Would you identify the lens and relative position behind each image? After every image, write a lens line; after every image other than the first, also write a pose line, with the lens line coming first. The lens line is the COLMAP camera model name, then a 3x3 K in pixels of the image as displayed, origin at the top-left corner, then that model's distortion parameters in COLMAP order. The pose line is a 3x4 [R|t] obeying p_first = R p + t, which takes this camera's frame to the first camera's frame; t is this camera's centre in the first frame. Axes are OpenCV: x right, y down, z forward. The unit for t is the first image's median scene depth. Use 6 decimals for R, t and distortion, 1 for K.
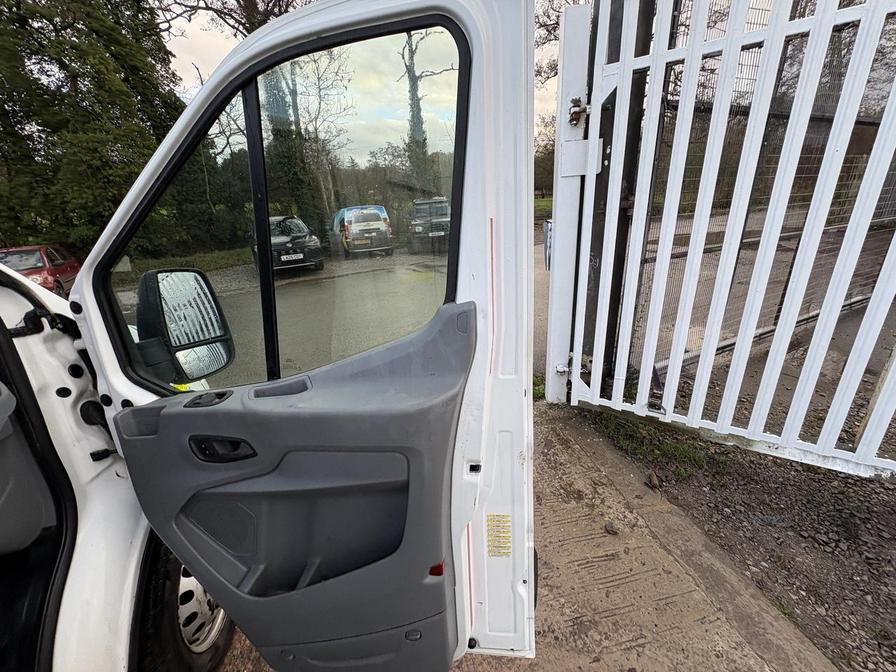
lens RADIAL K [[354.6, 0, 442.2], [0, 354.6, 337.6], [0, 0, 1]] dist [-0.001039, -0.000060]
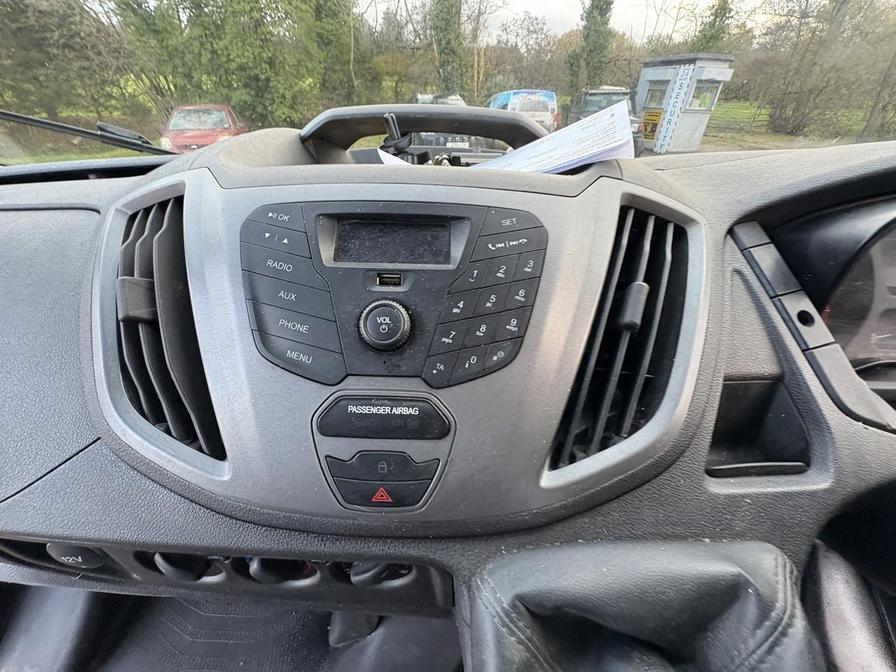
lens RADIAL K [[361.0, 0, 448.0], [0, 361.0, 336.0], [0, 0, 1]] dist [-0.000958, -0.000089]
pose [[0.962950, 0.203992, -0.176395, -0.142990], [-0.158952, 0.957716, 0.239822, 0.014706], [0.217859, -0.202898, 0.954657, 0.017747]]
